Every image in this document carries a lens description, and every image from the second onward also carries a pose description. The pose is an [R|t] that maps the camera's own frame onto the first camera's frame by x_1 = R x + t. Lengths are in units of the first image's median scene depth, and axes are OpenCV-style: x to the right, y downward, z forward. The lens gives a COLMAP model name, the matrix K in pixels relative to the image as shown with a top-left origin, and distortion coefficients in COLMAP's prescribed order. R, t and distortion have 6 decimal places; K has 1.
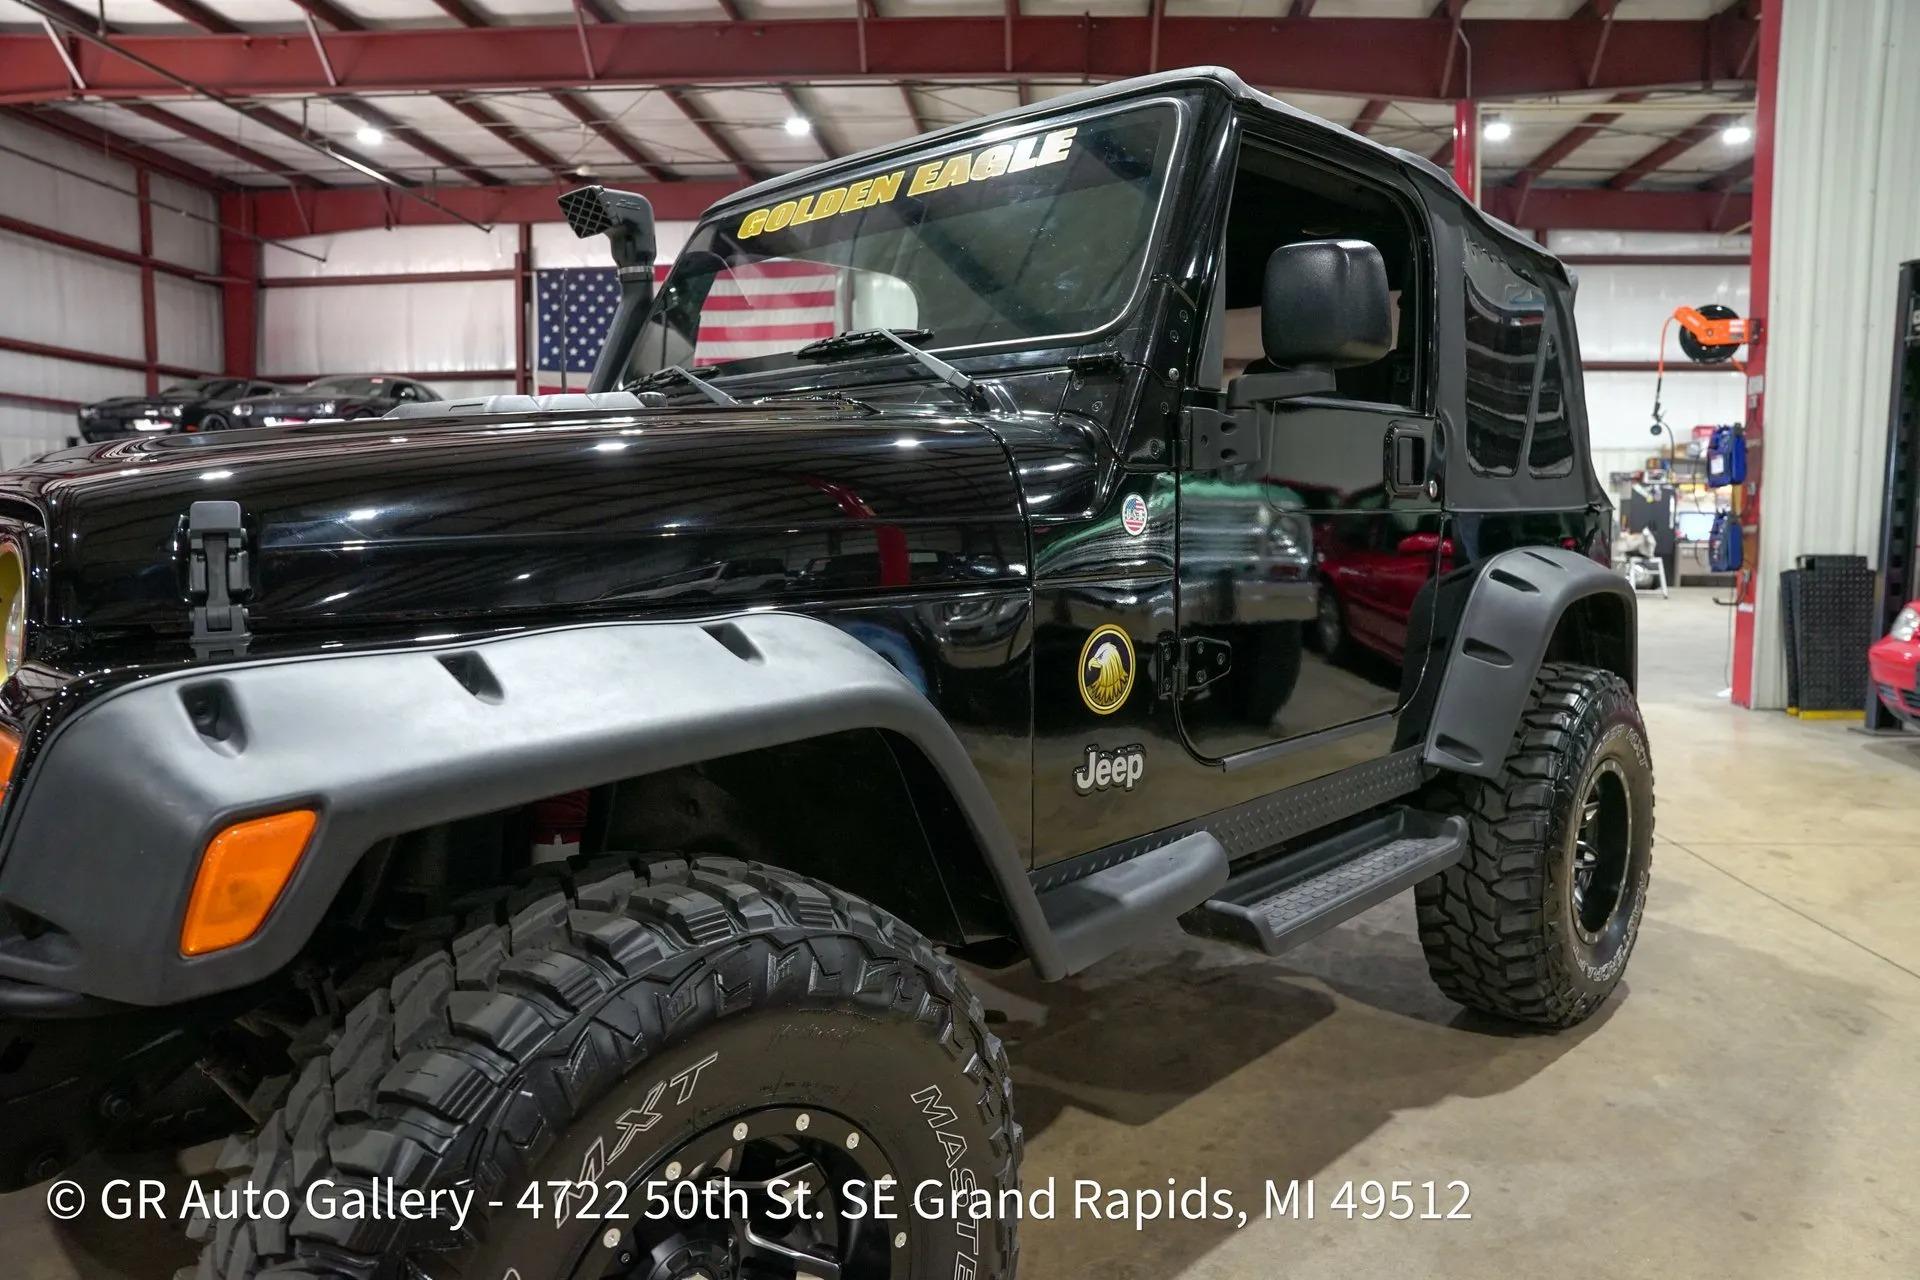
lens RADIAL K [[1314.9, 0, 964.0], [0, 1314.9, 638.9], [0, 0, 1]] dist [-0.143693, 0.114303]
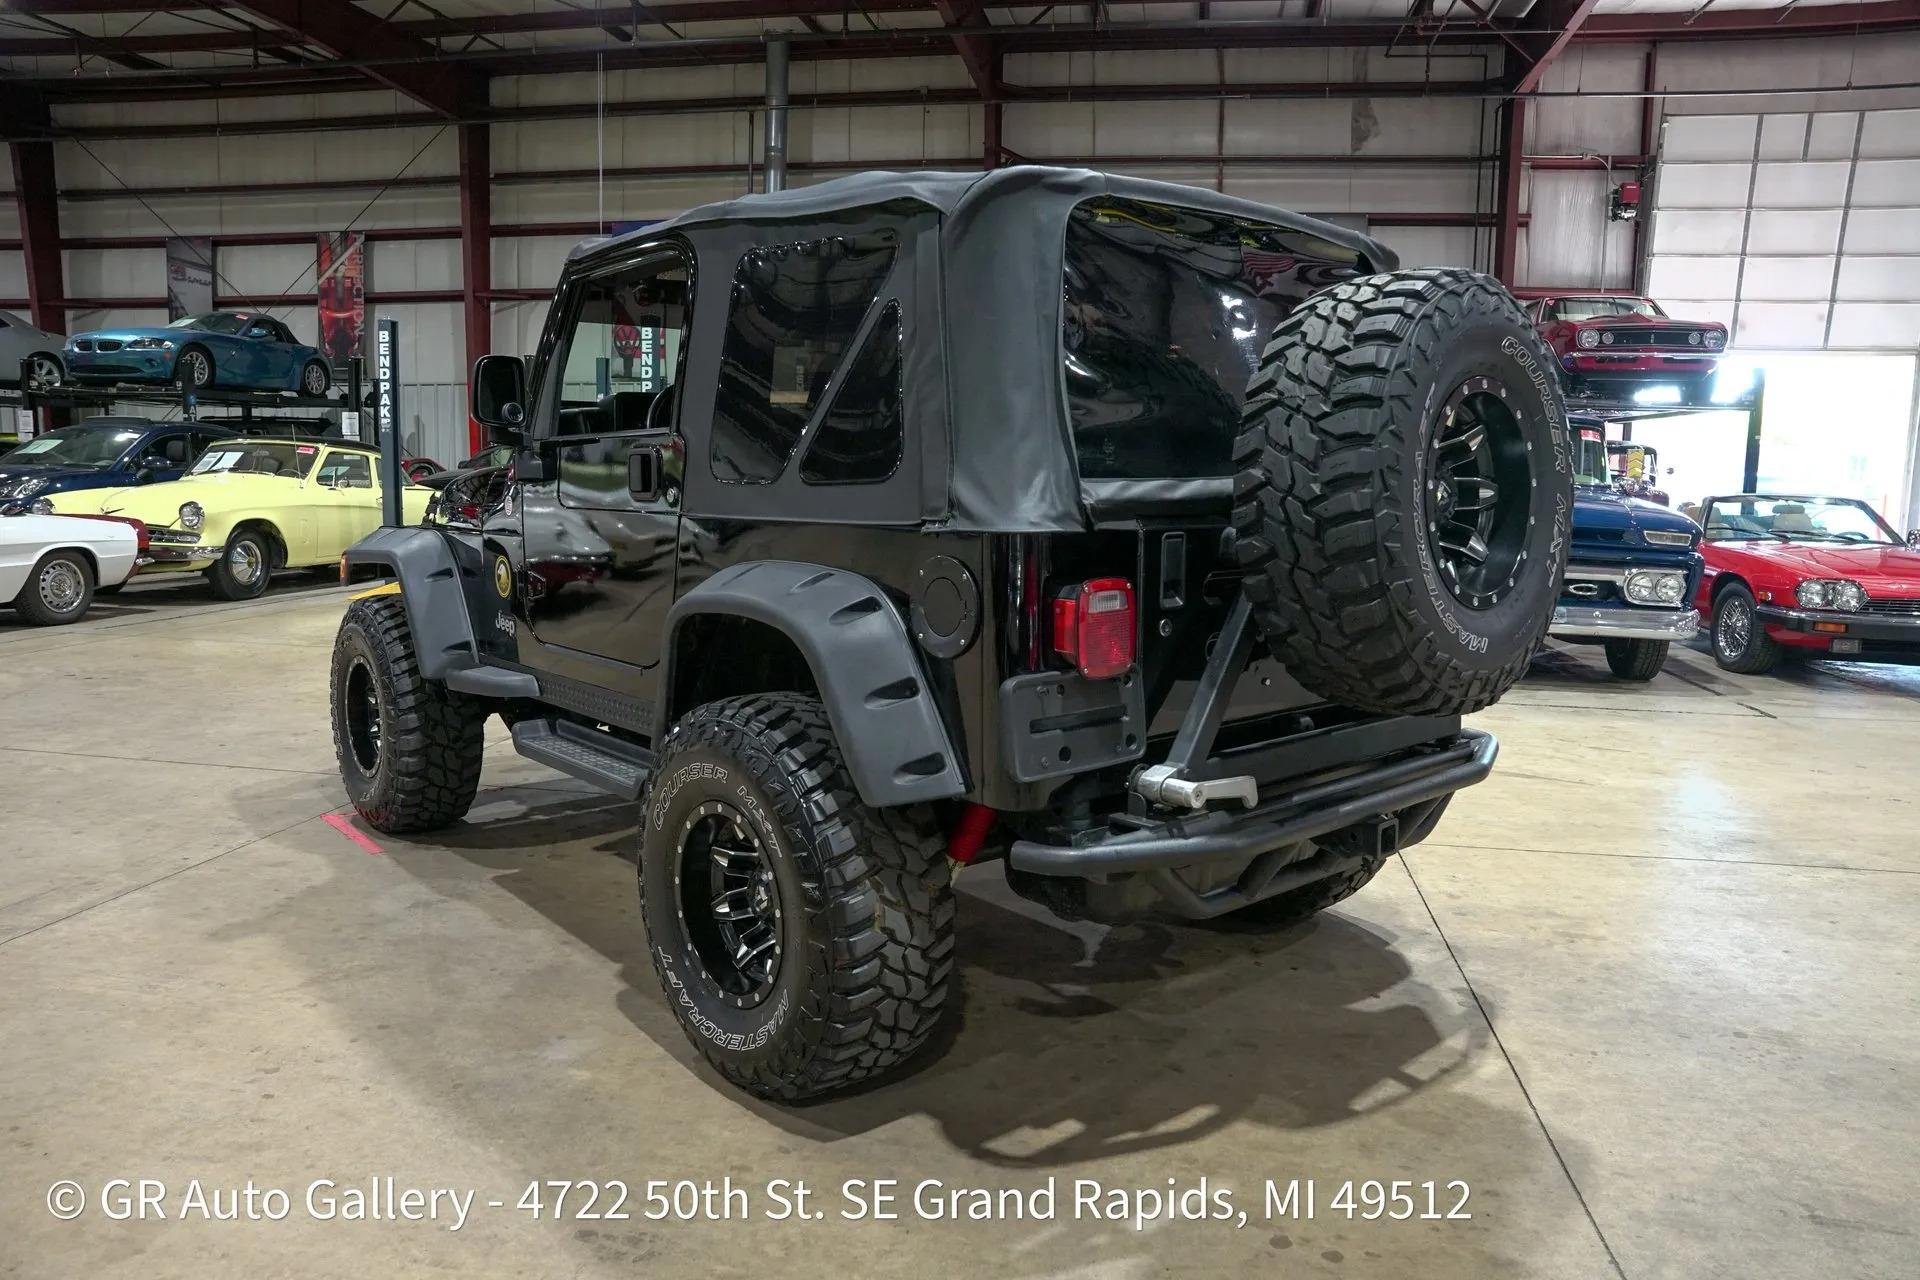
lens RADIAL K [[1314.9, 0, 964.0], [0, 1314.9, 638.9], [0, 0, 1]] dist [-0.143693, 0.114303]
pose [[-0.086515, 0.130422, -0.987677, 1.453514], [-0.108026, 0.984320, 0.139442, -0.171221], [0.990376, 0.118759, -0.071070, 1.288962]]
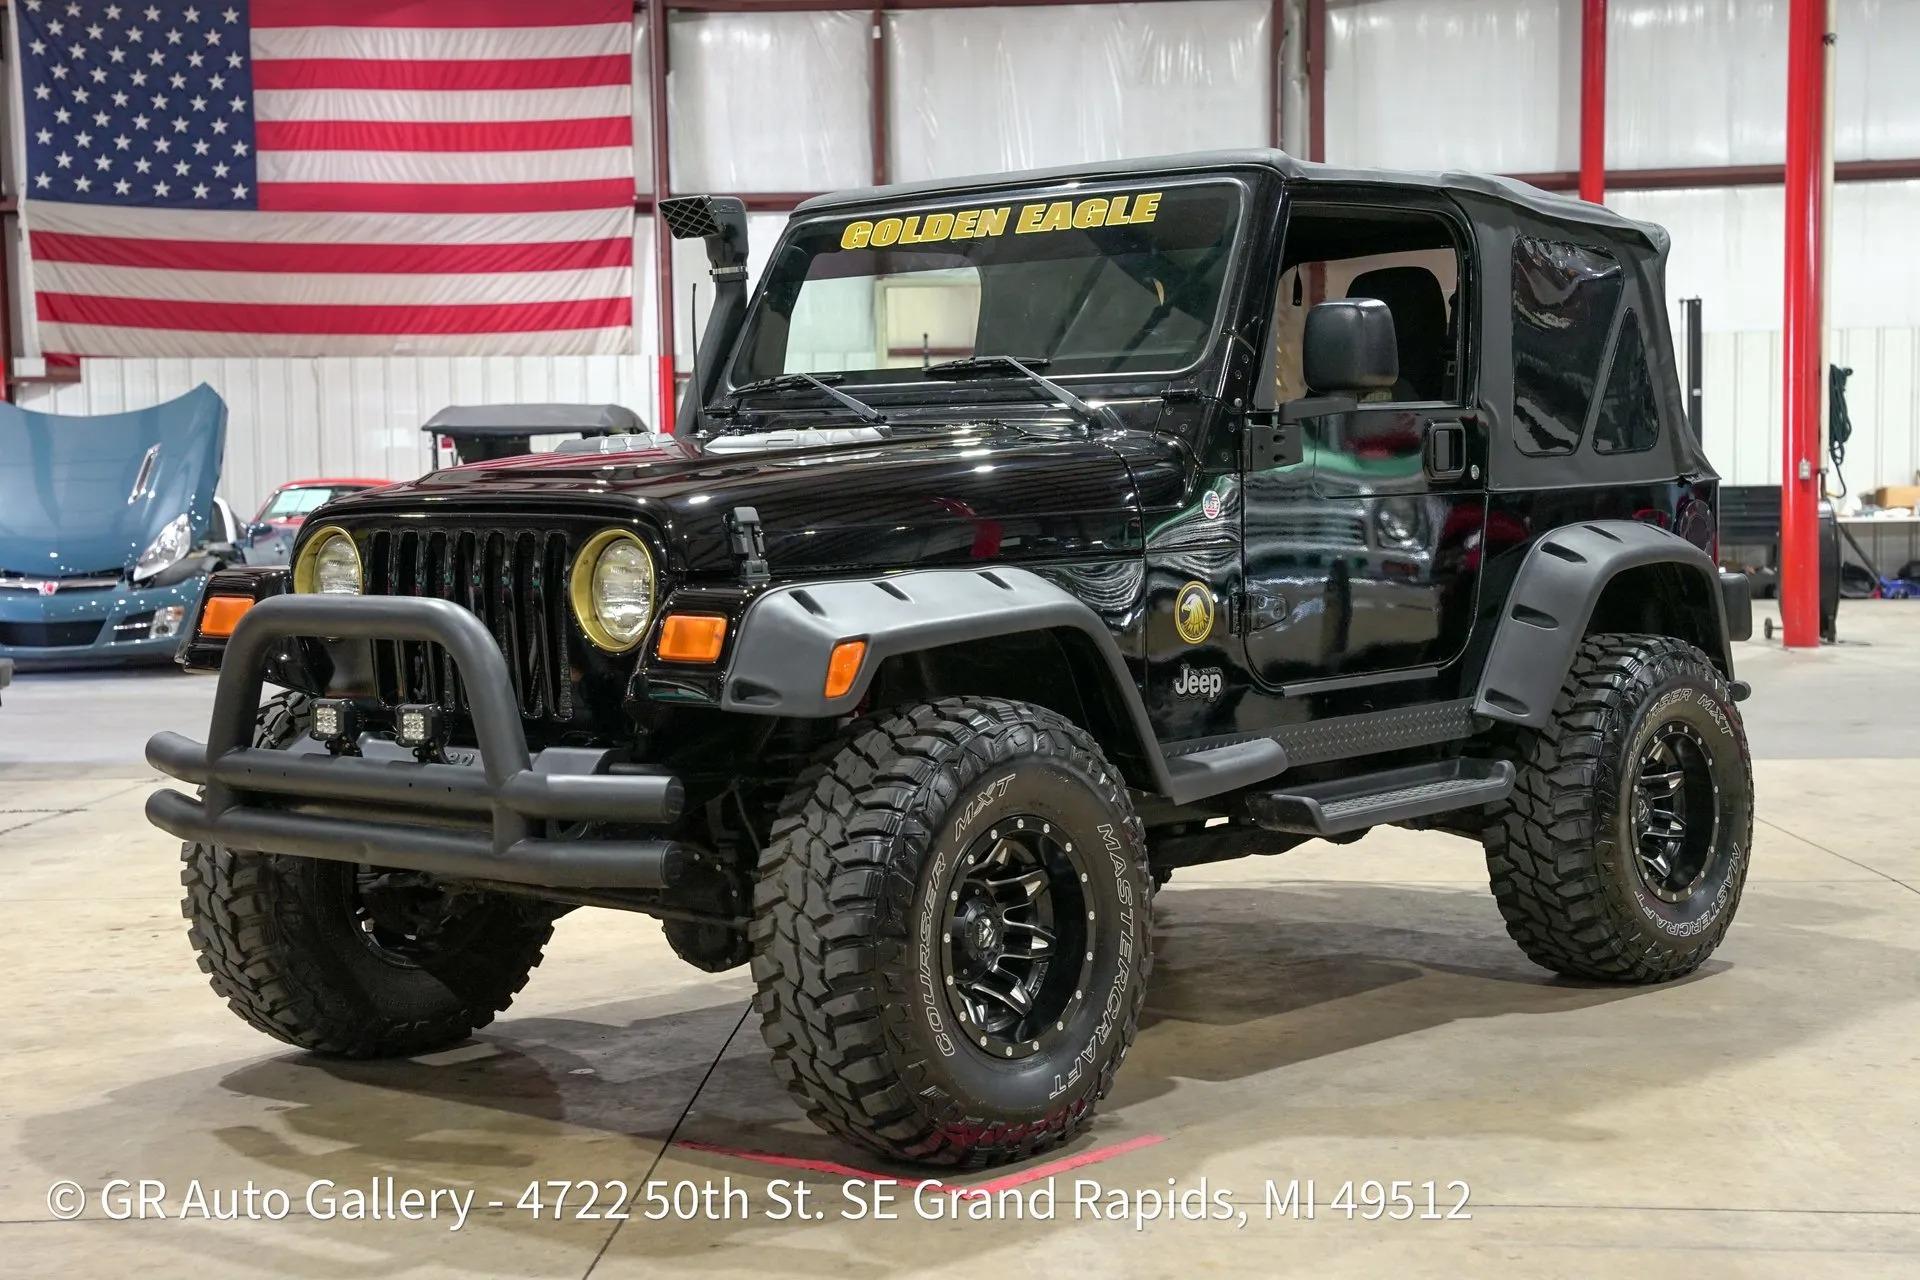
lens RADIAL K [[2884.3, 0, 960.0], [0, 2884.3, 640.0], [0, 0, 1]] dist [0.265368, 0.104966]
pose [[0.998961, -0.016759, 0.042371, -0.190200], [0.018357, 0.999124, -0.037616, 0.113046], [-0.041704, 0.038355, 0.998394, -1.450523]]
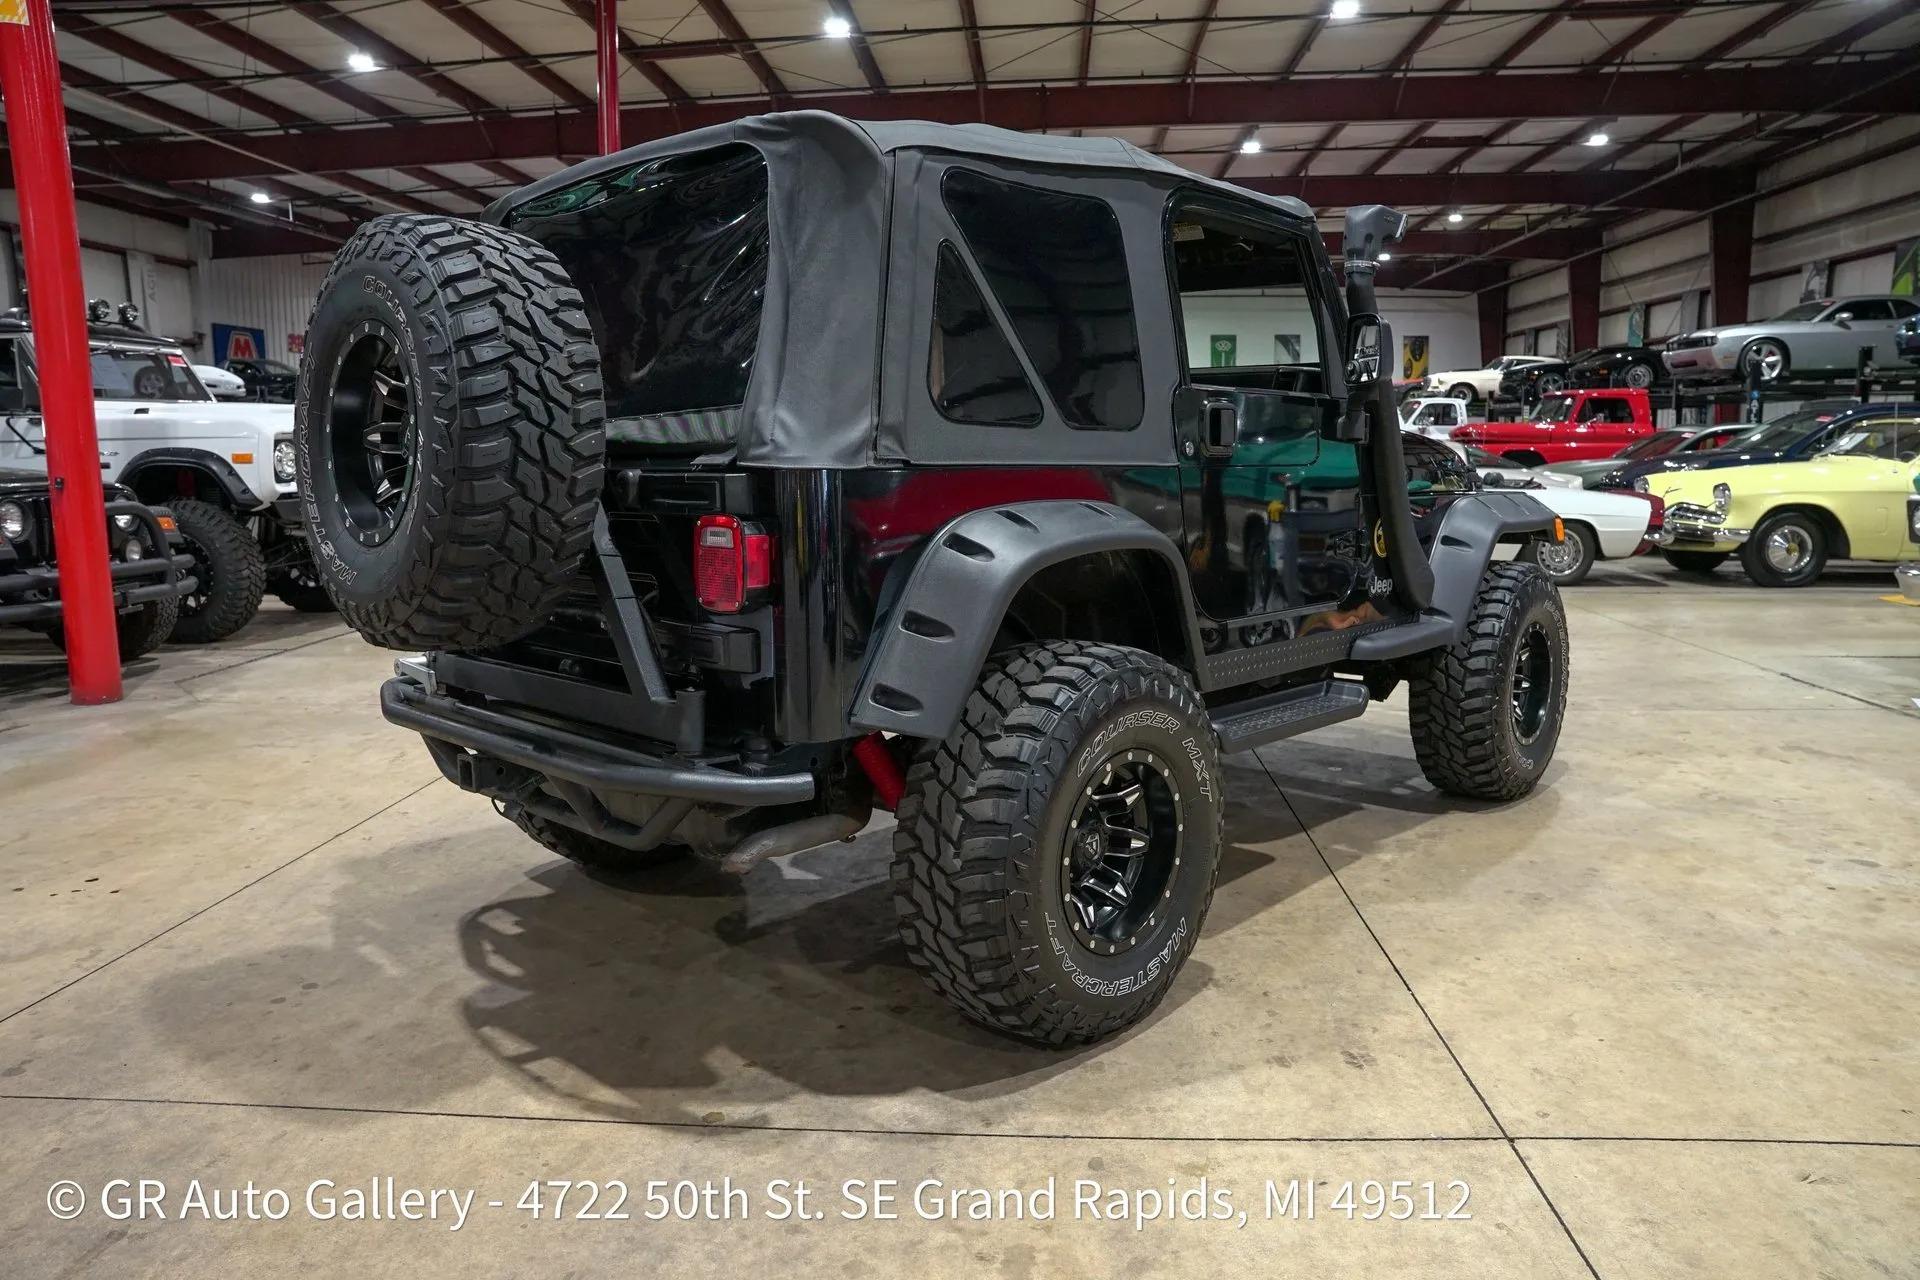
lens RADIAL K [[1316.2, 0, 963.2], [0, 1316.2, 637.5], [0, 0, 1]] dist [-0.145263, 0.116145]
pose [[-0.999784, 0.010578, -0.017870, 0.158317], [0.006097, 0.972133, 0.234352, -0.253771], [0.019851, 0.234193, -0.971988, 2.471723]]
